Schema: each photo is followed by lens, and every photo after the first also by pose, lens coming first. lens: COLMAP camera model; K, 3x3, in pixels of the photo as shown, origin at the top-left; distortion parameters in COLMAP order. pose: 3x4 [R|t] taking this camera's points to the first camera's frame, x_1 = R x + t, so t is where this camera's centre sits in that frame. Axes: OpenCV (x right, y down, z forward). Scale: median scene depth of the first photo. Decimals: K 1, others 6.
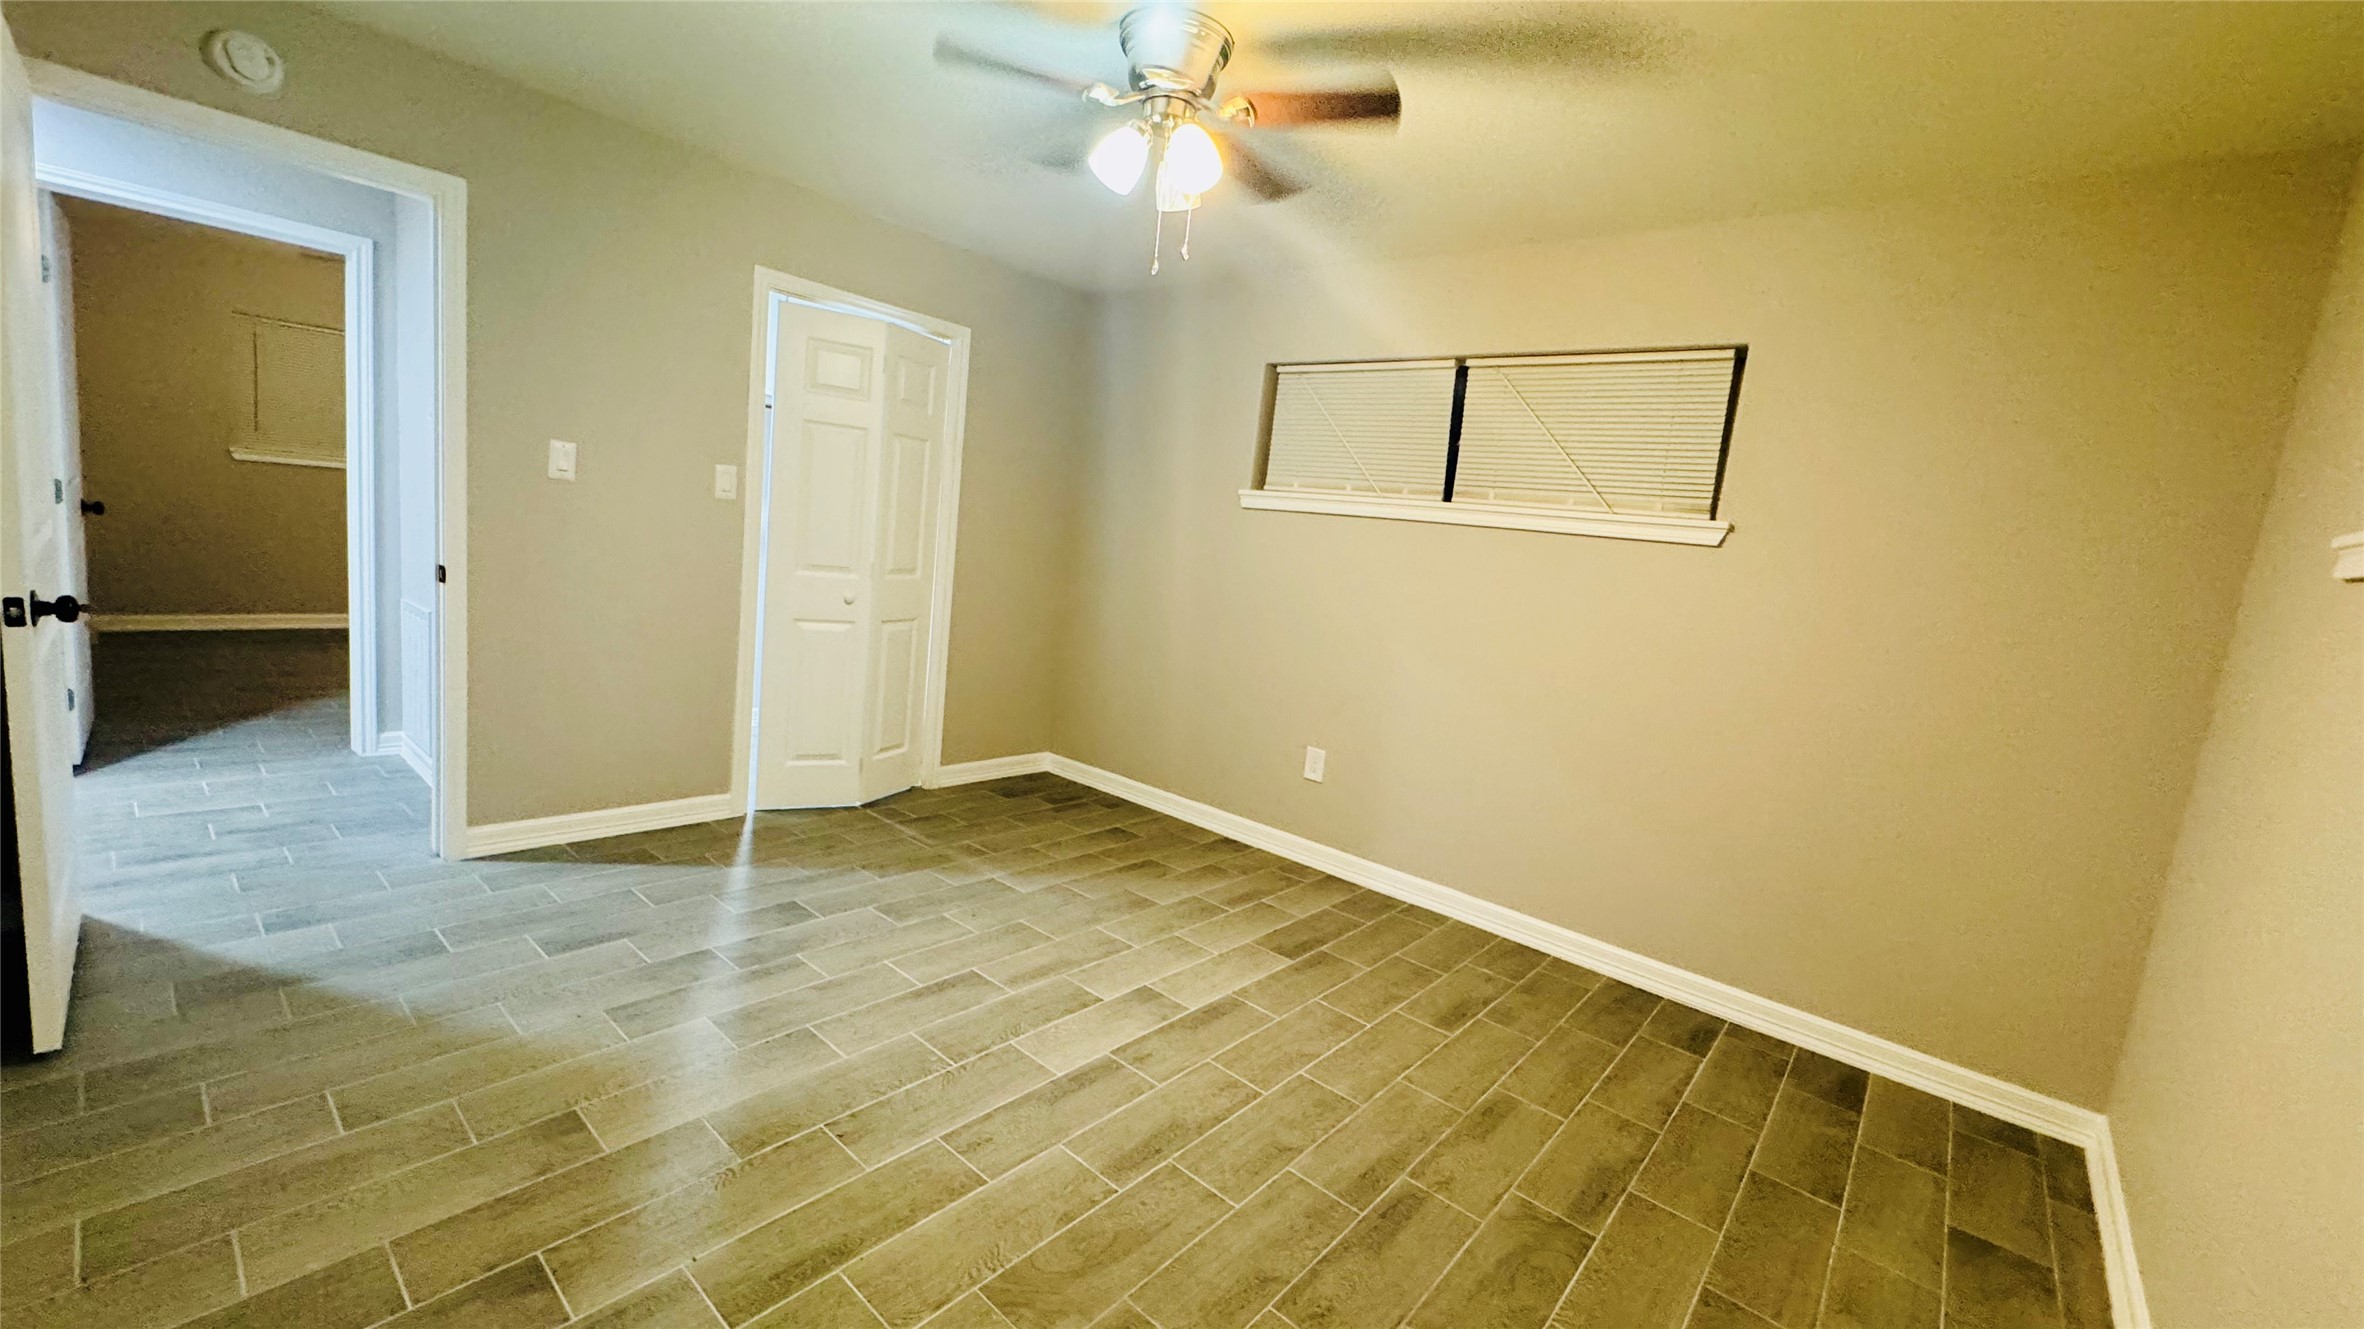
lens RADIAL K [[945.9, 0, 1194.6], [0, 945.9, 664.1], [0, 0, 1]] dist [-0.000286, 0.000032]
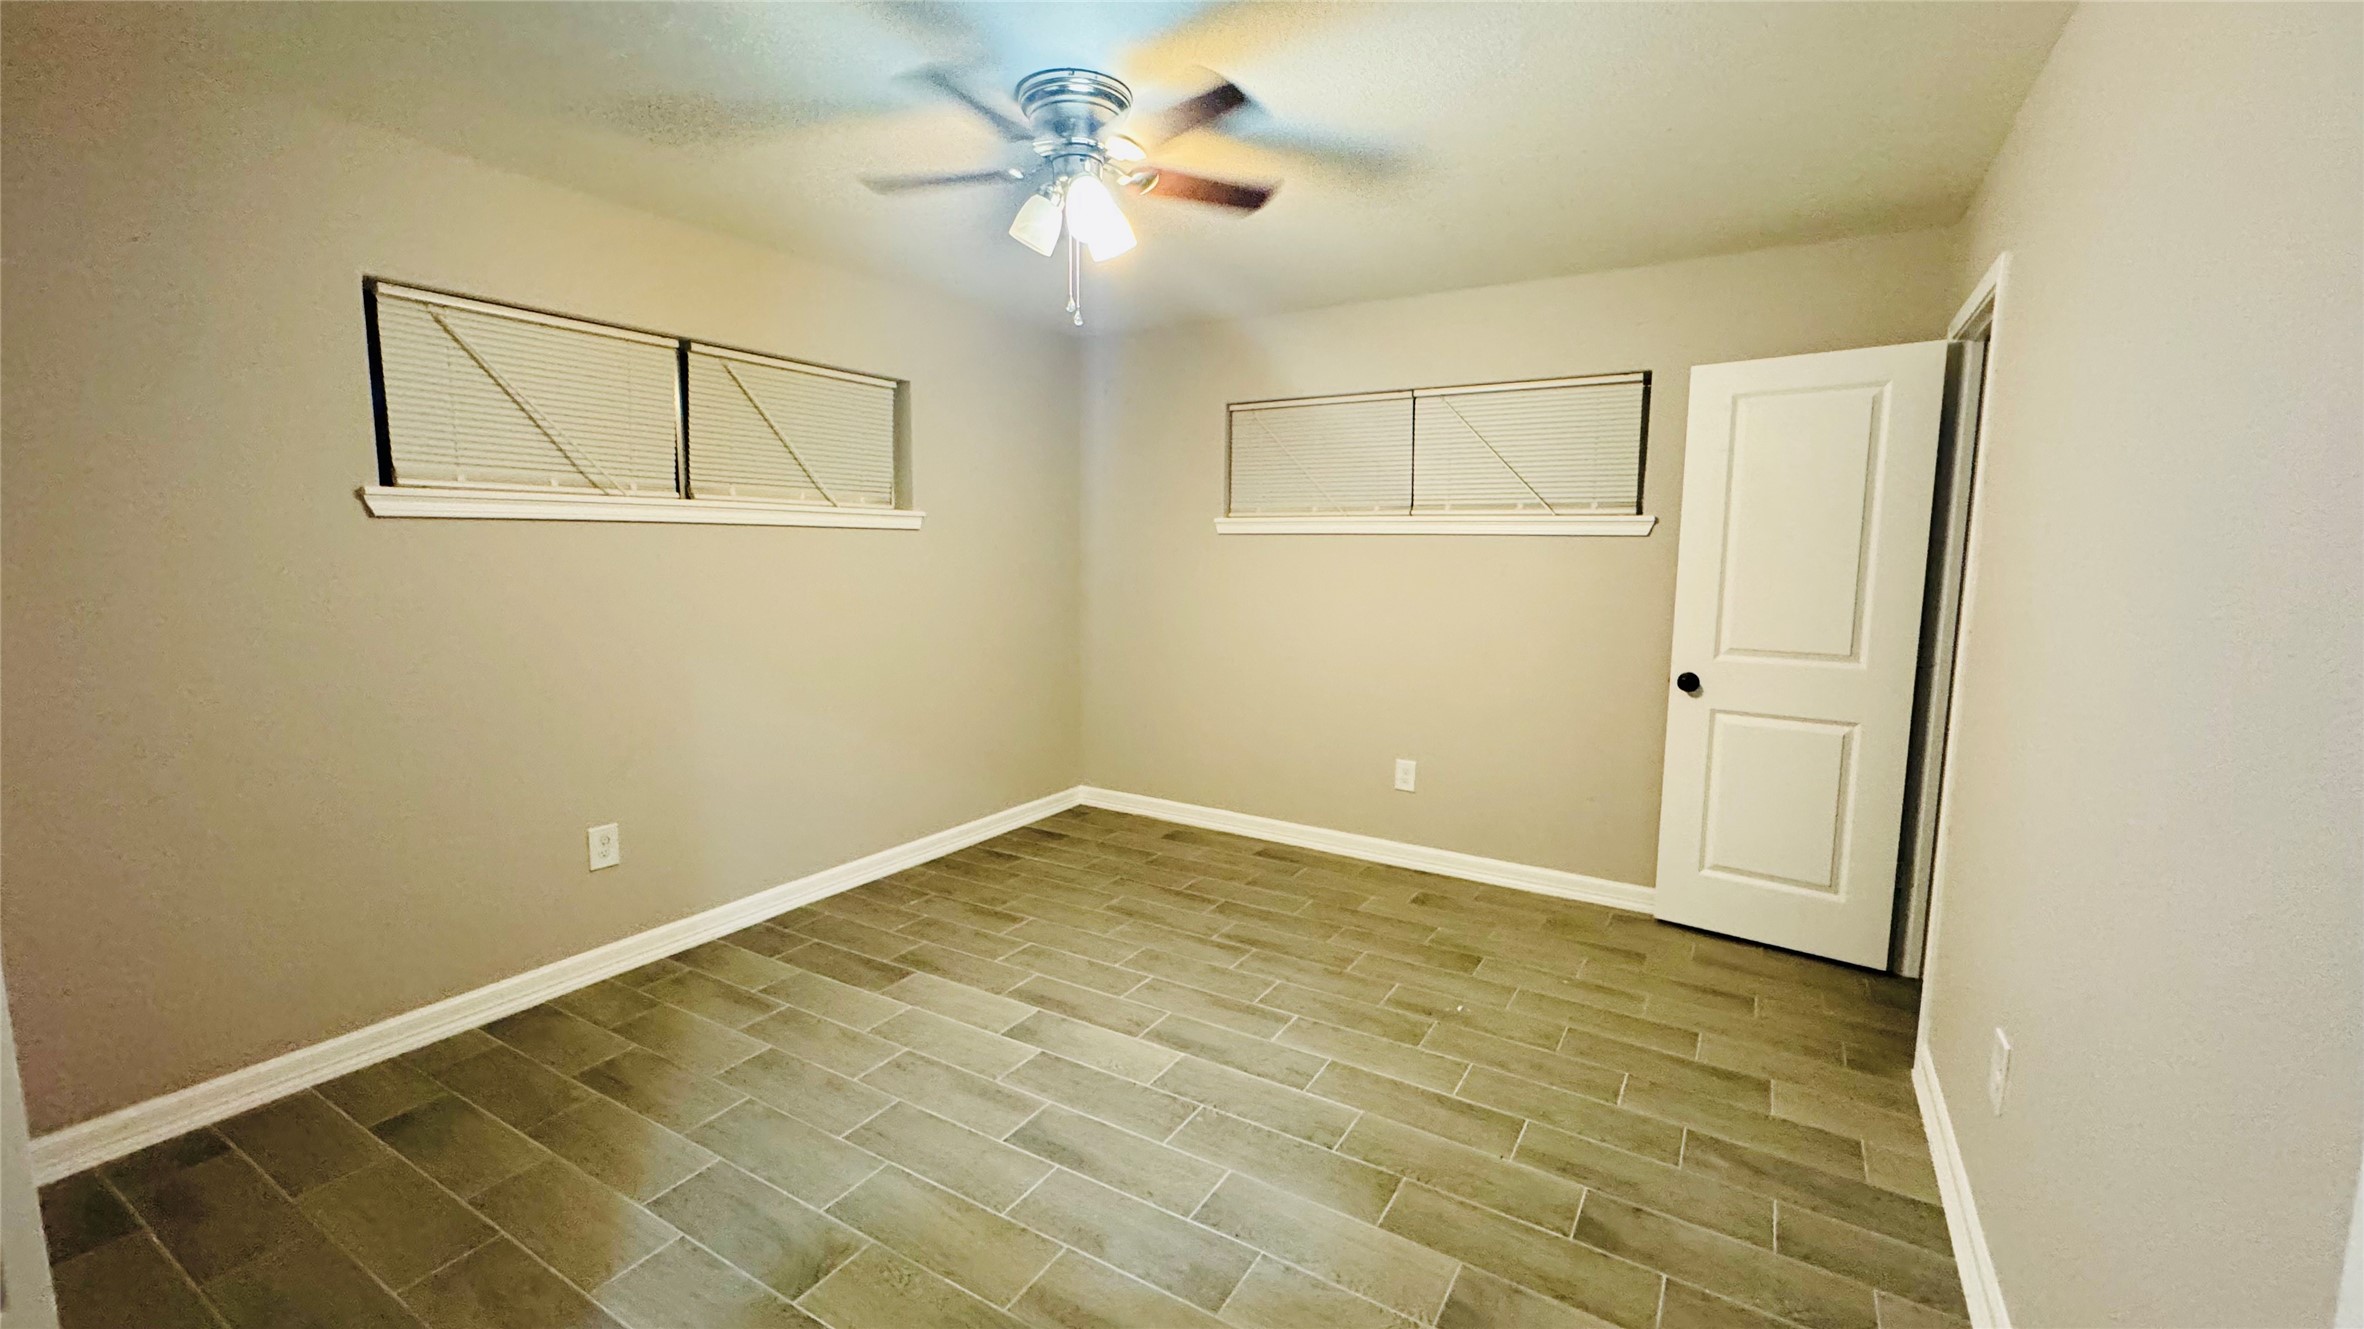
lens RADIAL K [[945.9, 0, 1179.9], [0, 945.9, 653.5], [0, 0, 1]] dist [-0.000286, 0.000032]
pose [[-0.146465, -0.214872, 0.965597, -0.837856], [0.118901, 0.965223, 0.232824, -0.216857], [-0.982044, 0.148911, -0.115823, 0.787000]]
